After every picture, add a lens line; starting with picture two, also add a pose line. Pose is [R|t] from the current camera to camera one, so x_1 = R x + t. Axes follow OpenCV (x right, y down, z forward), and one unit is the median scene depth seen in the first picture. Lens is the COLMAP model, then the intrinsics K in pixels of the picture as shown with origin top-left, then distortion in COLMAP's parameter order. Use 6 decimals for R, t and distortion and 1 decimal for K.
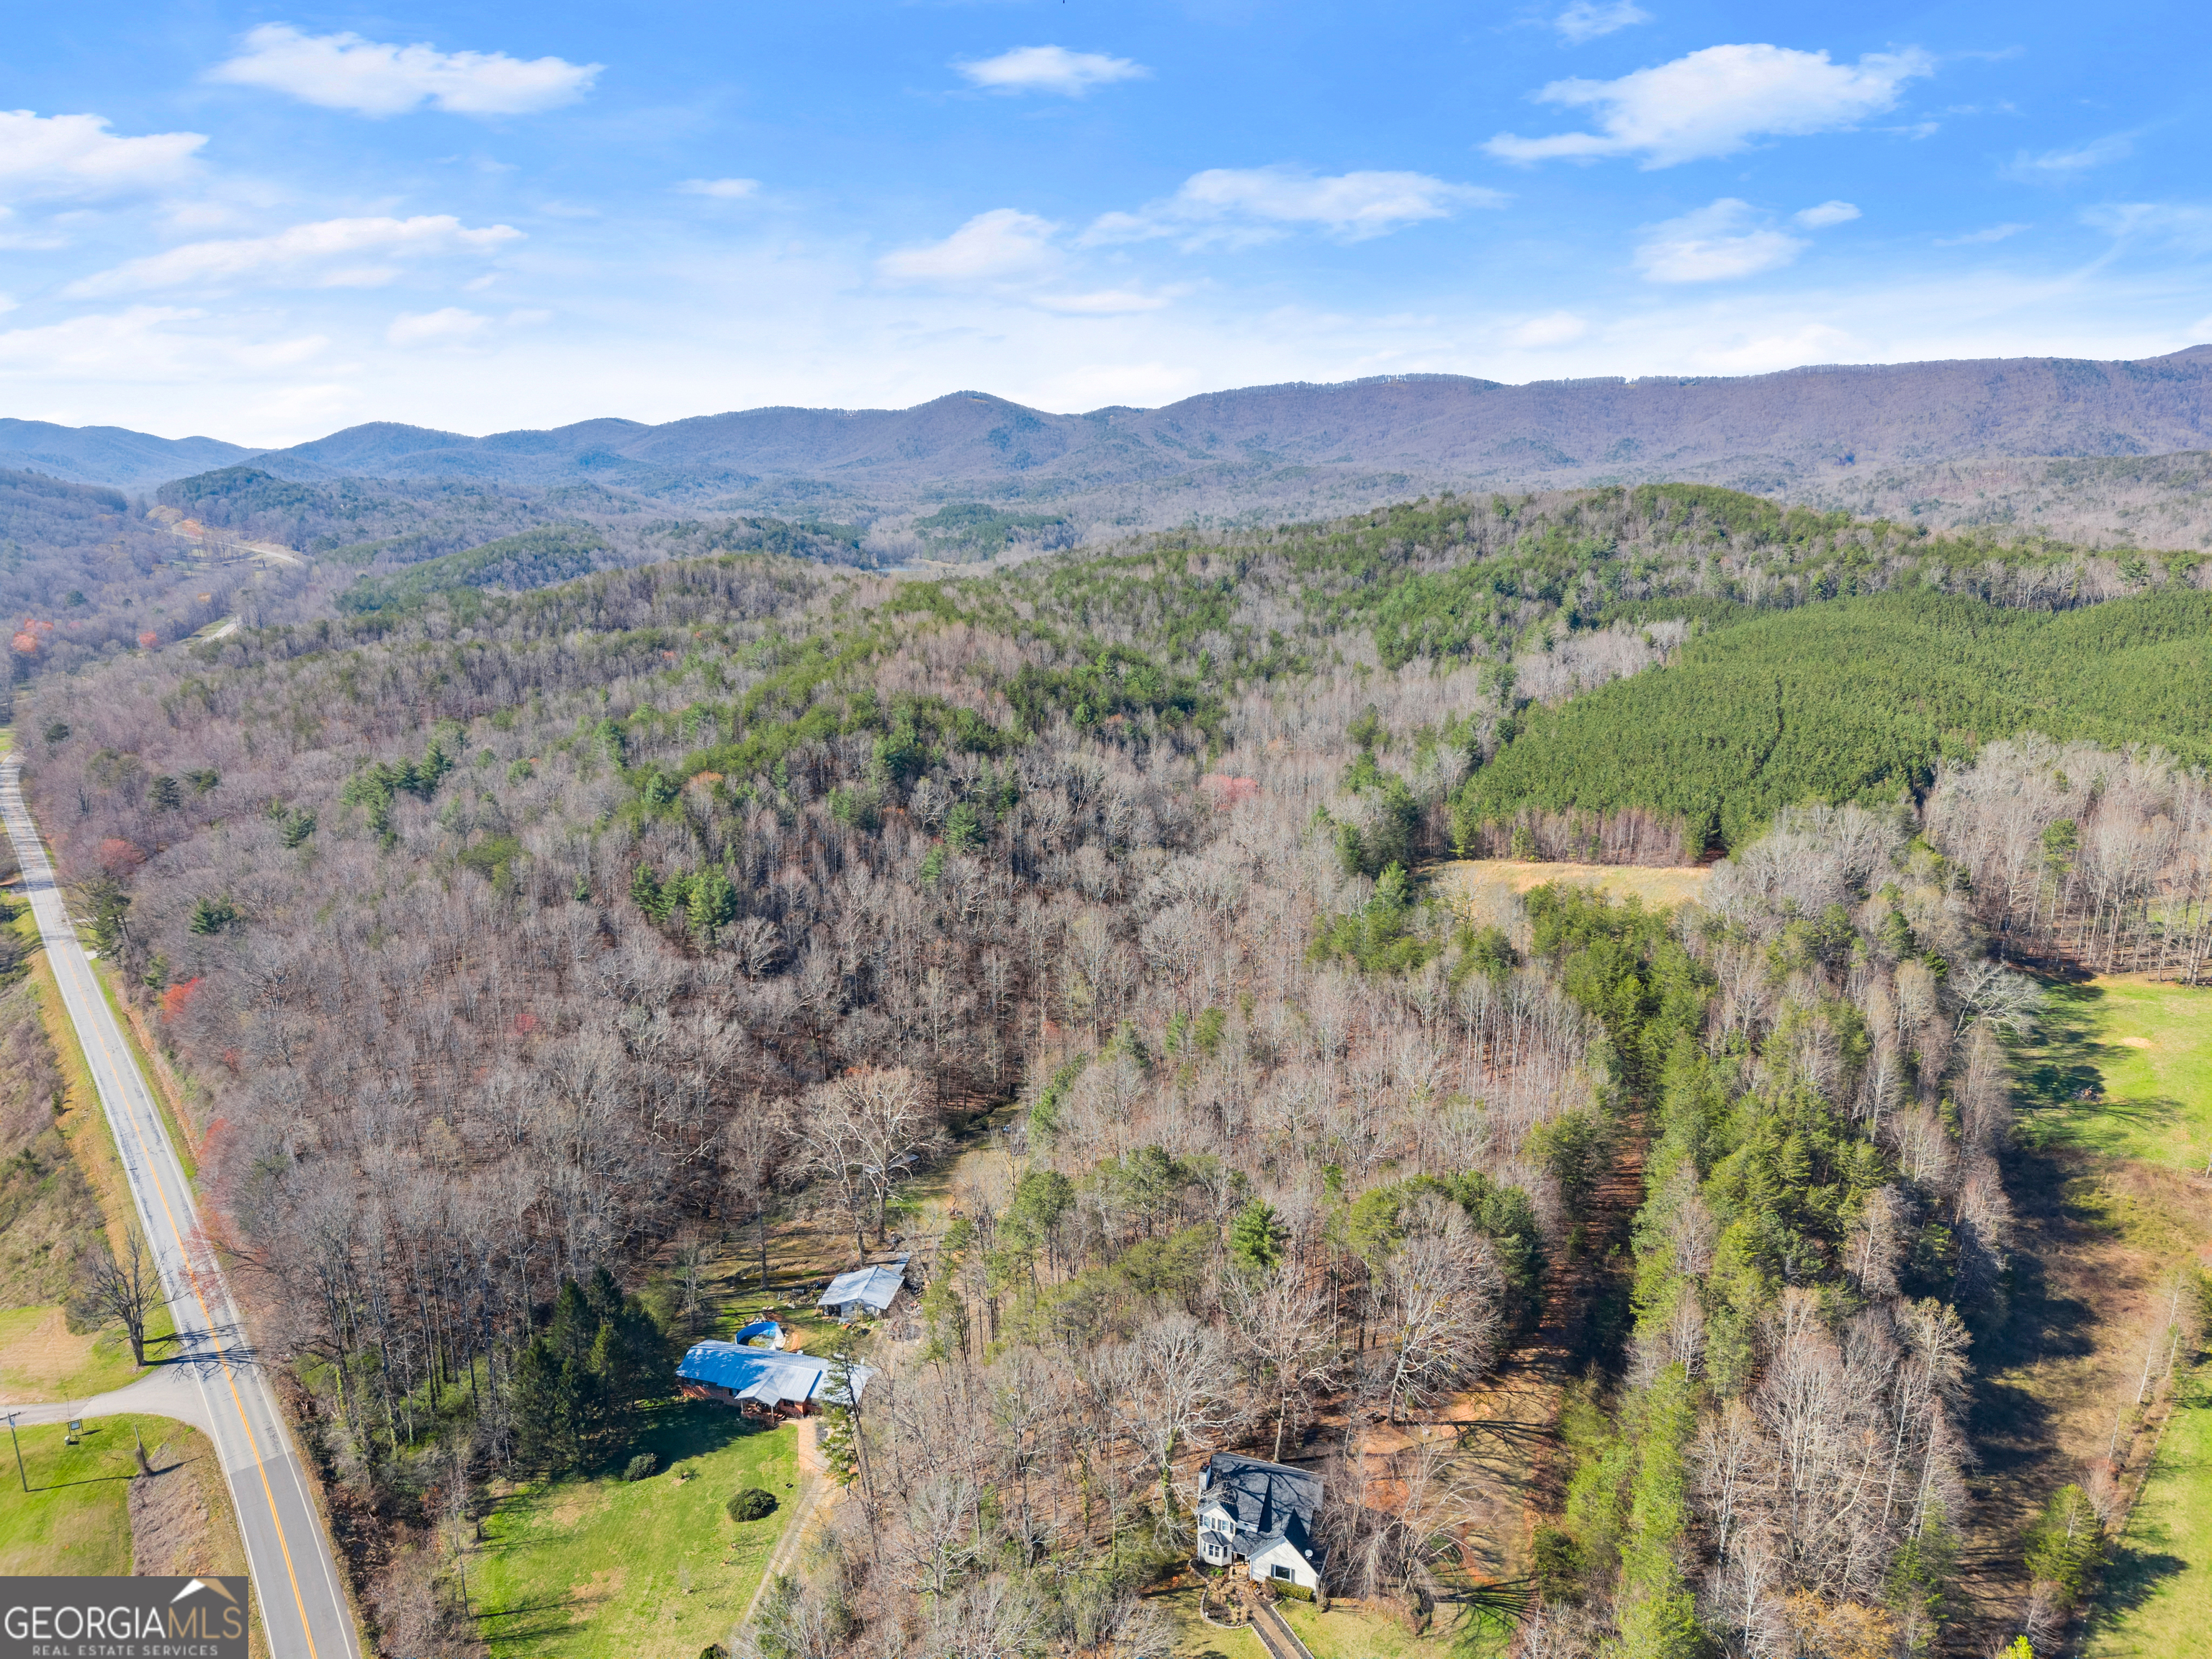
lens RADIAL K [[1480.0, 0, 1108.5], [0, 1480.0, 830.1], [0, 0, 1]] dist [0.020665, -0.020572]
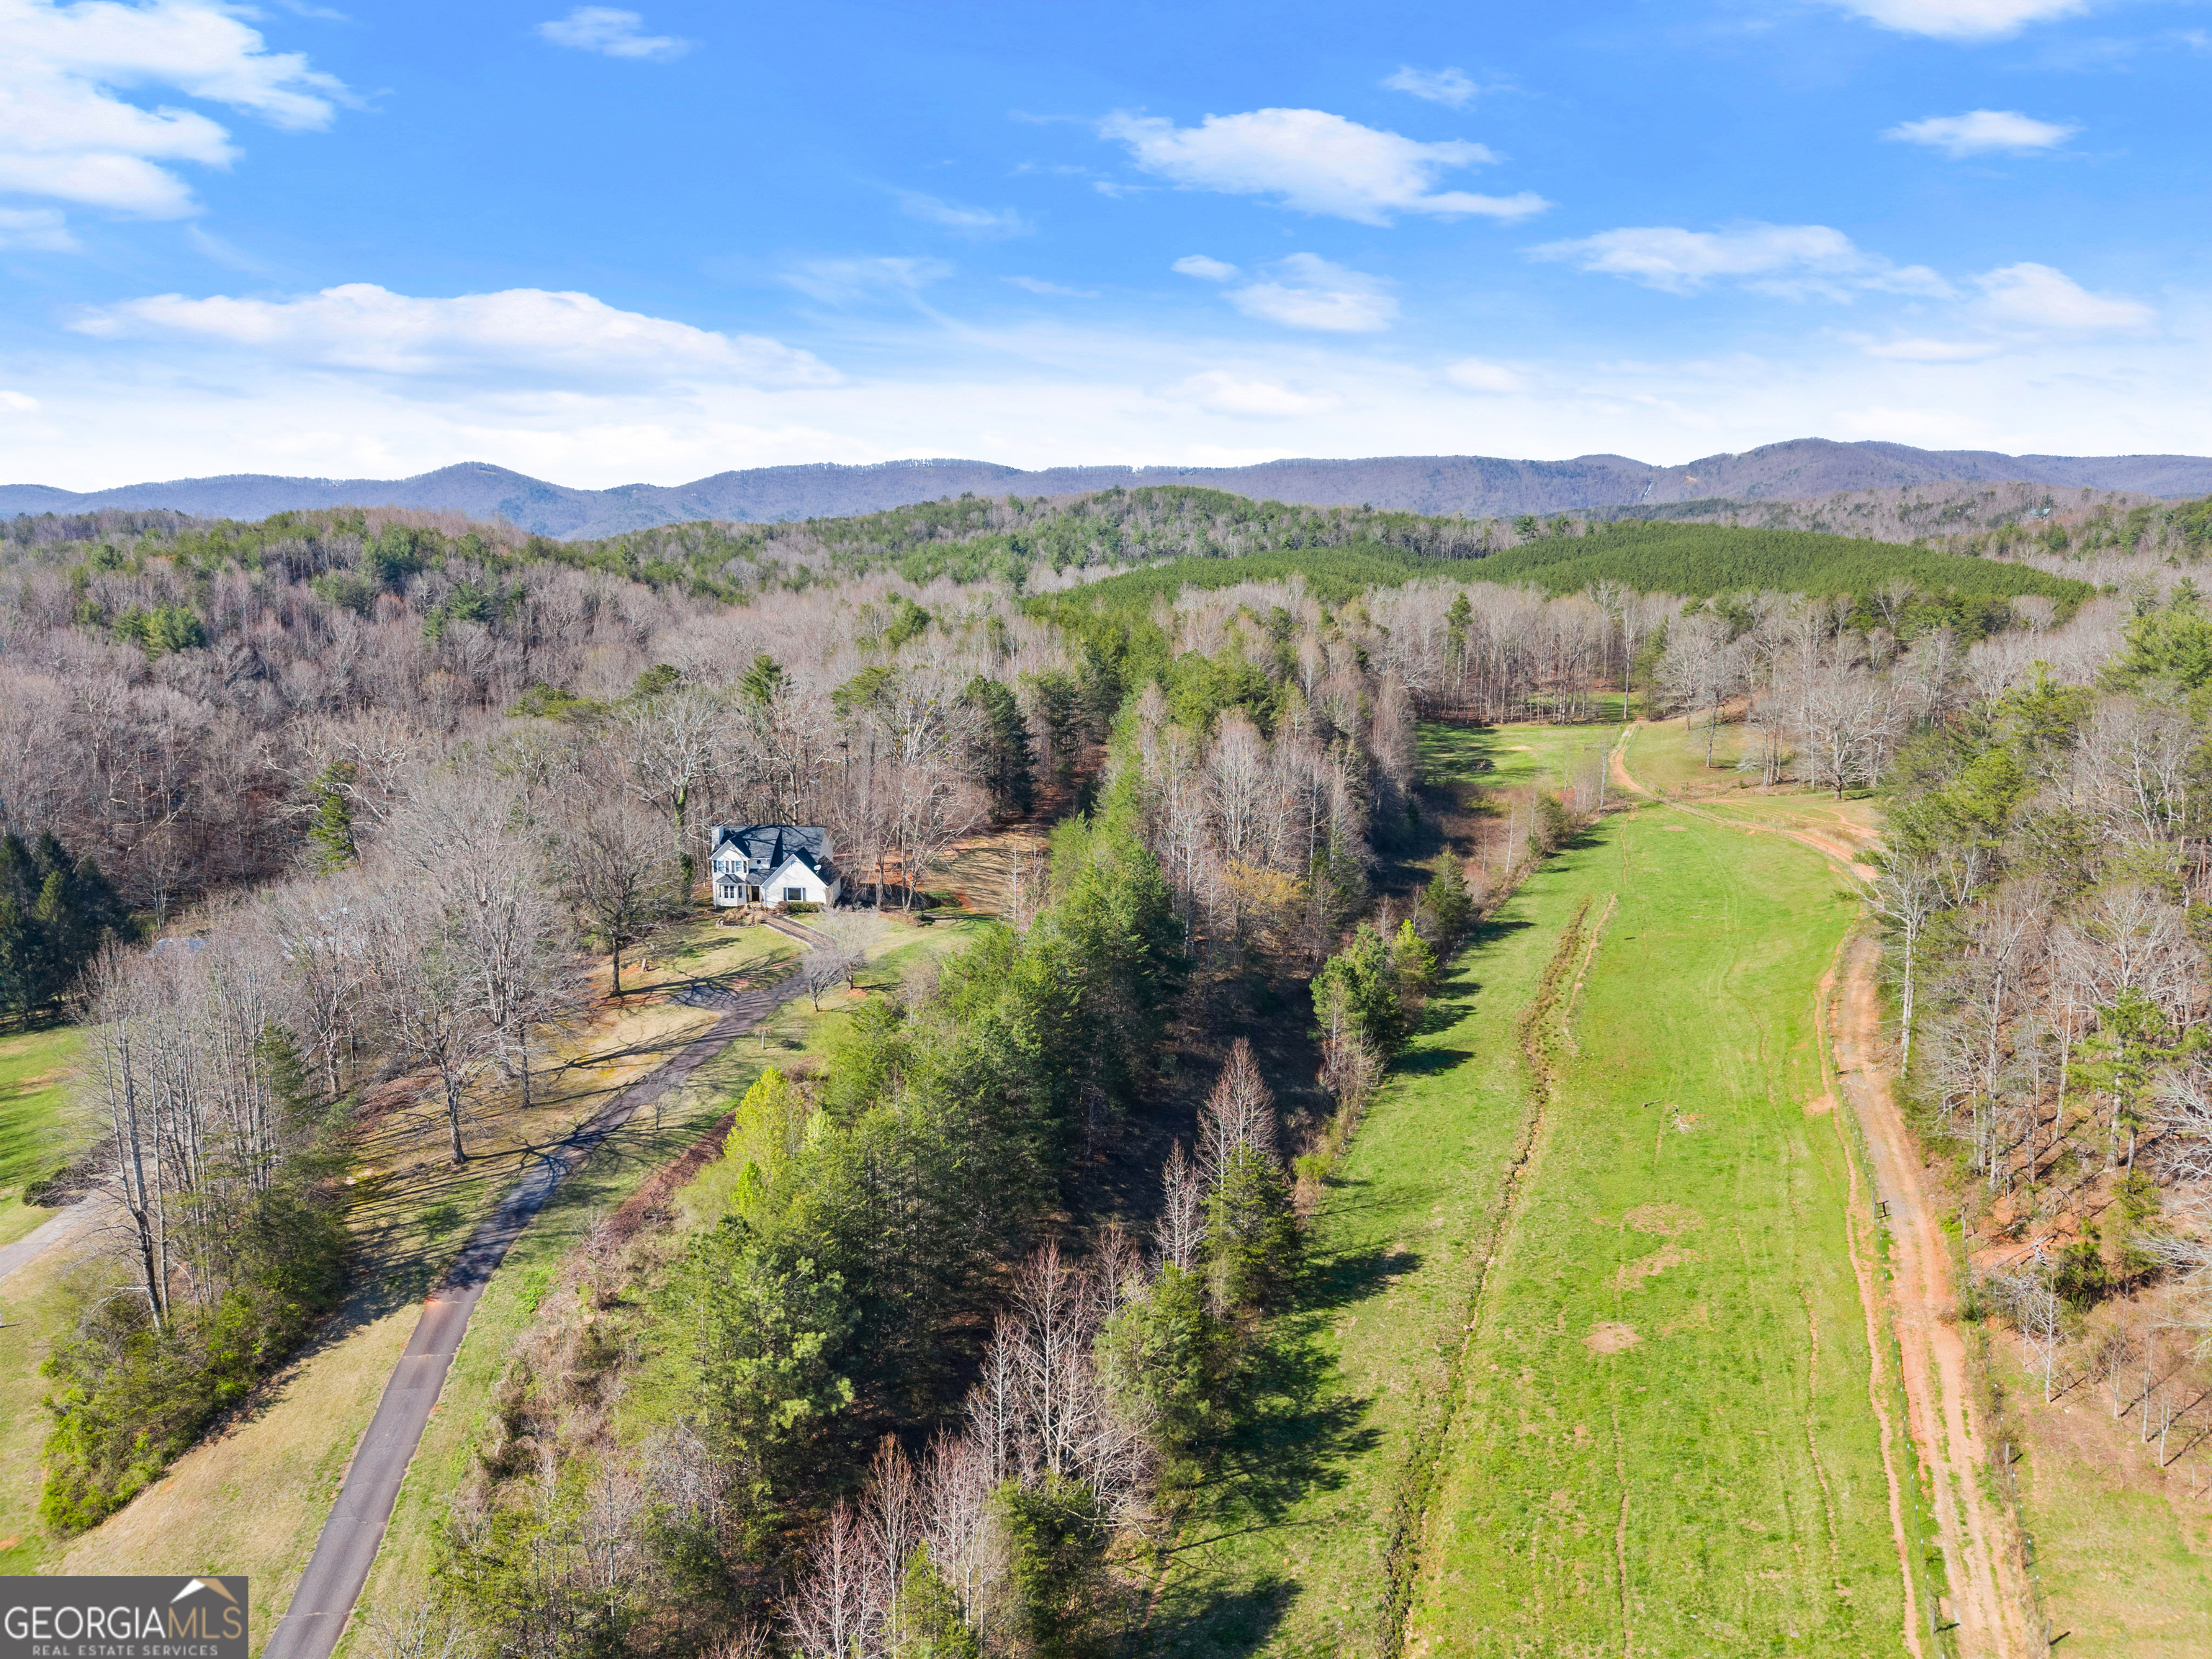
lens RADIAL K [[1477.7, 0, 1109.9], [0, 1477.7, 829.4], [0, 0, 1]] dist [0.036436, -0.052688]
pose [[0.953938, -0.041817, 0.297074, 0.004054], [0.062091, 0.996317, -0.059139, 0.107409], [-0.293507, 0.074861, 0.953021, -0.020557]]
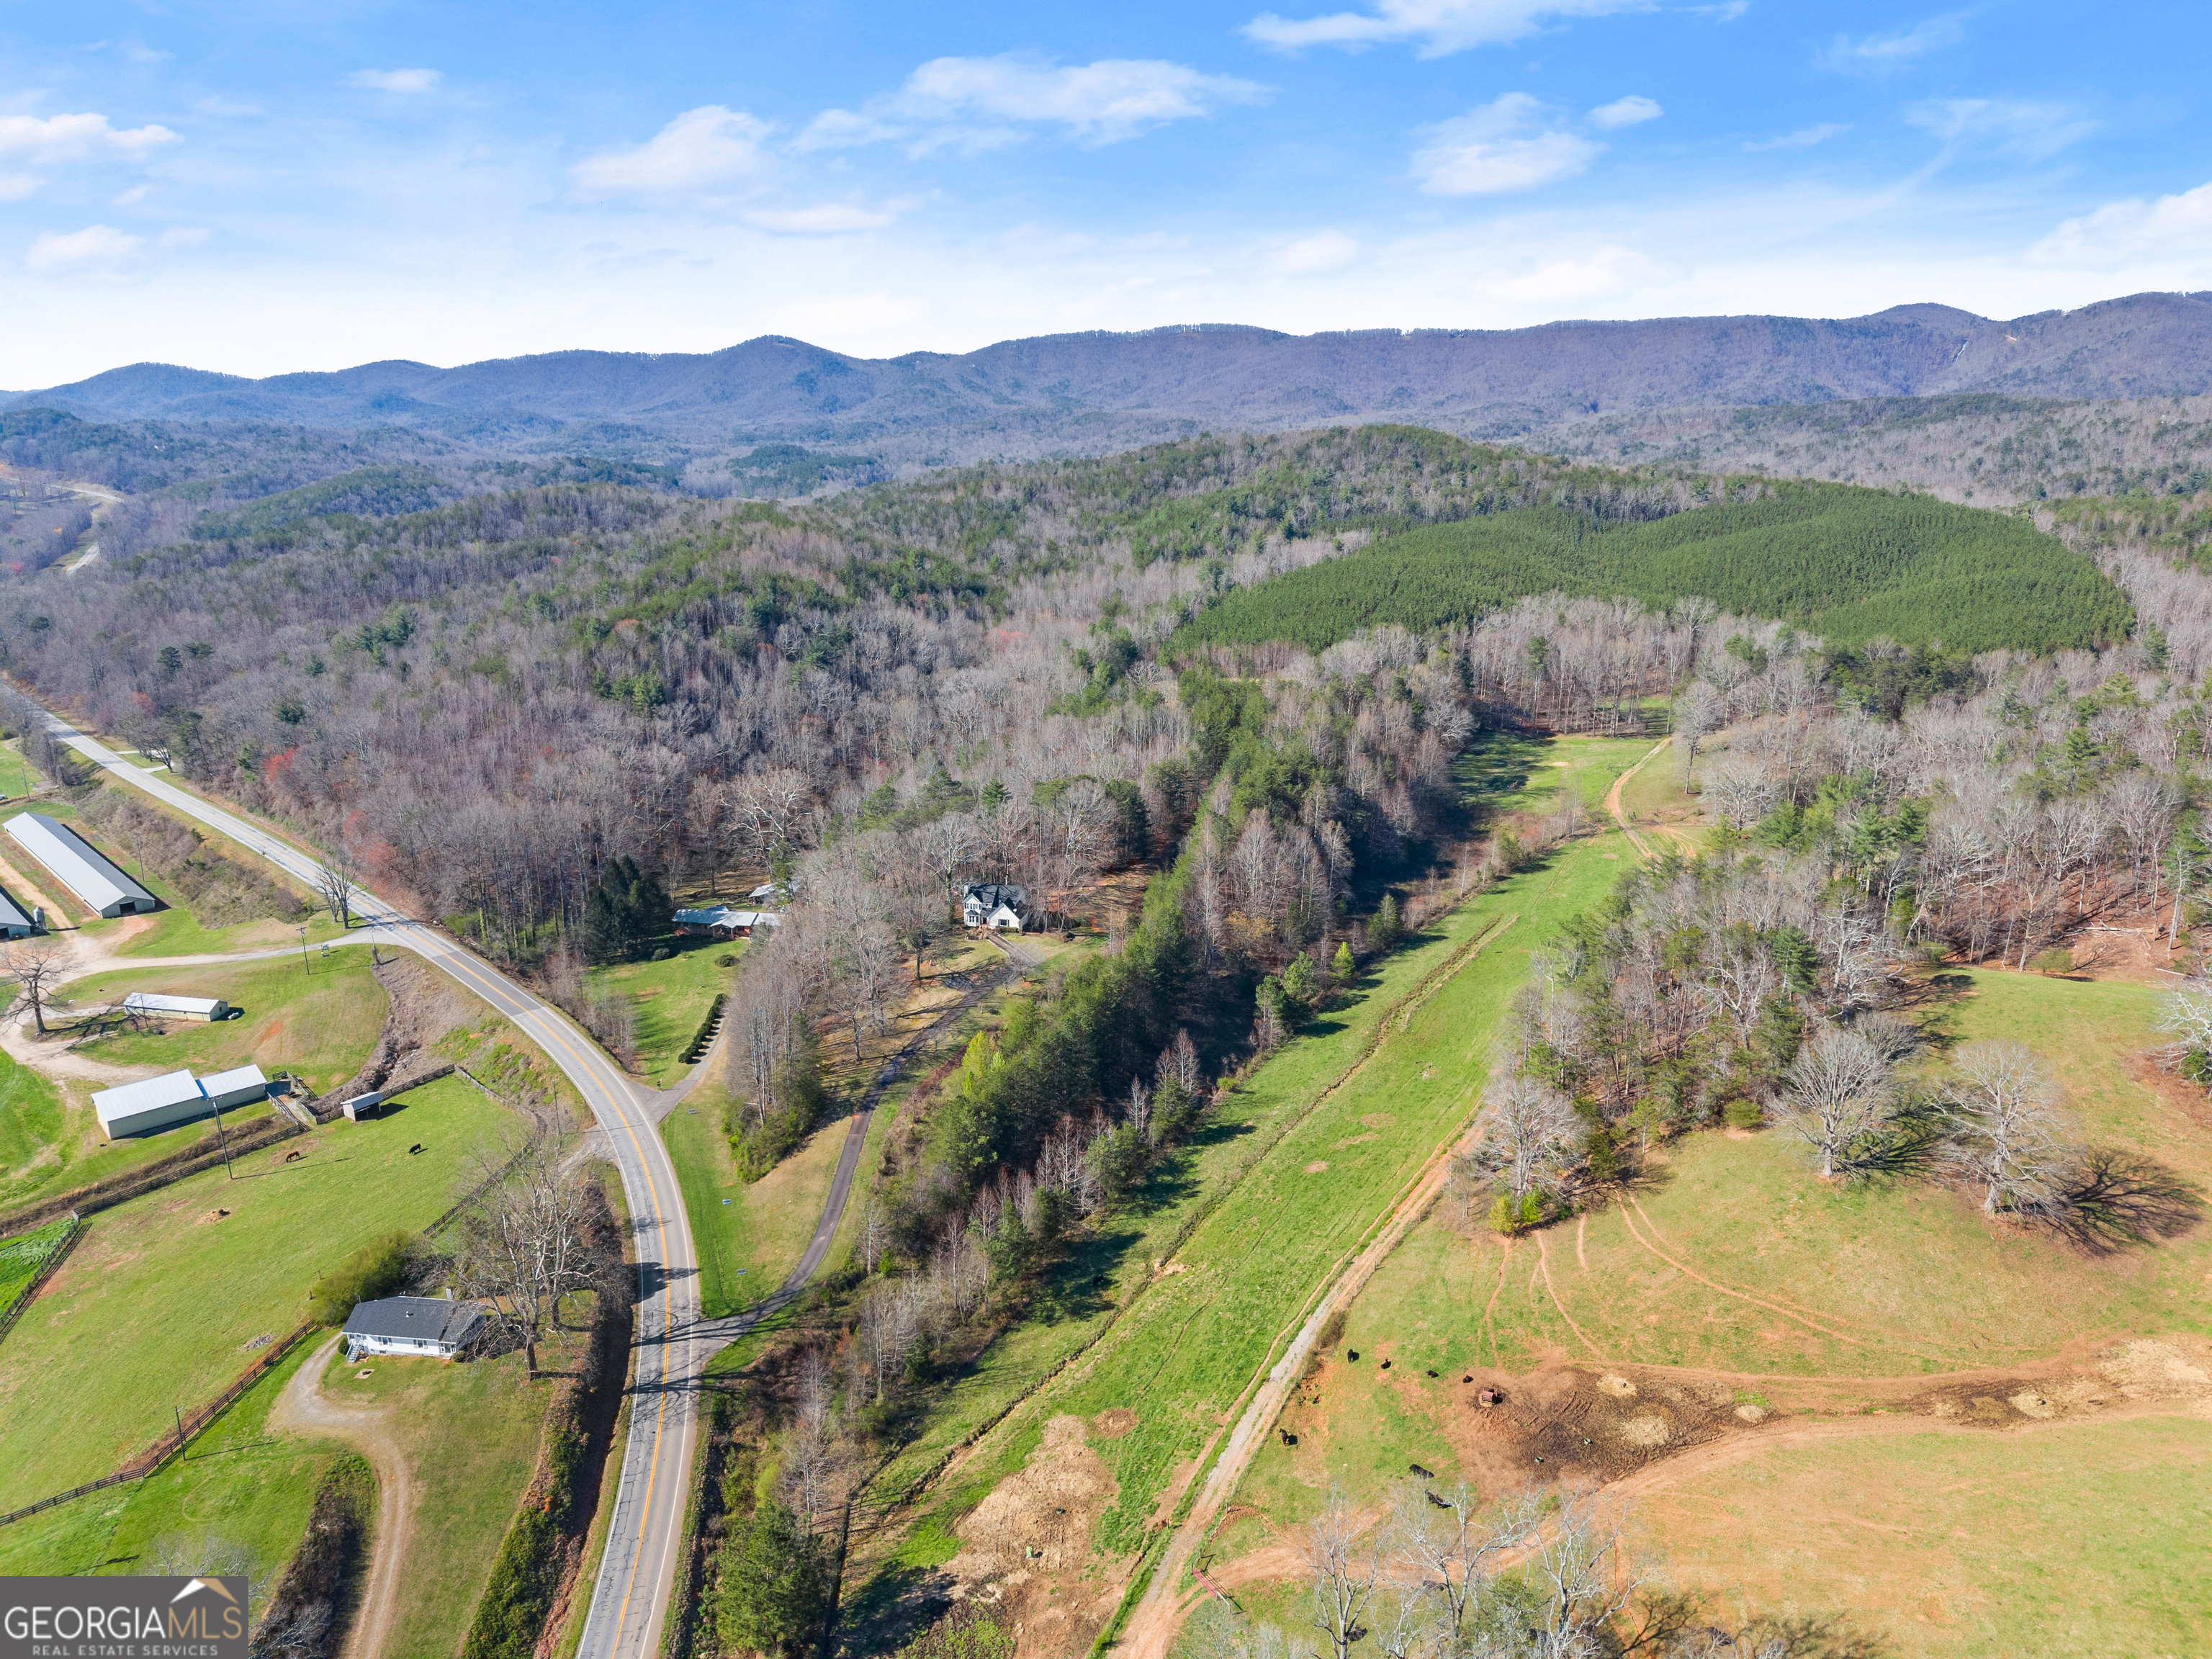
lens RADIAL K [[1480.0, 0, 1108.5], [0, 1480.0, 830.1], [0, 0, 1]] dist [0.020665, -0.020572]
pose [[0.992408, -0.030192, 0.119223, 0.004228], [0.026212, 0.999050, 0.034809, 0.060167], [-0.120161, -0.031420, 0.992257, -0.224108]]
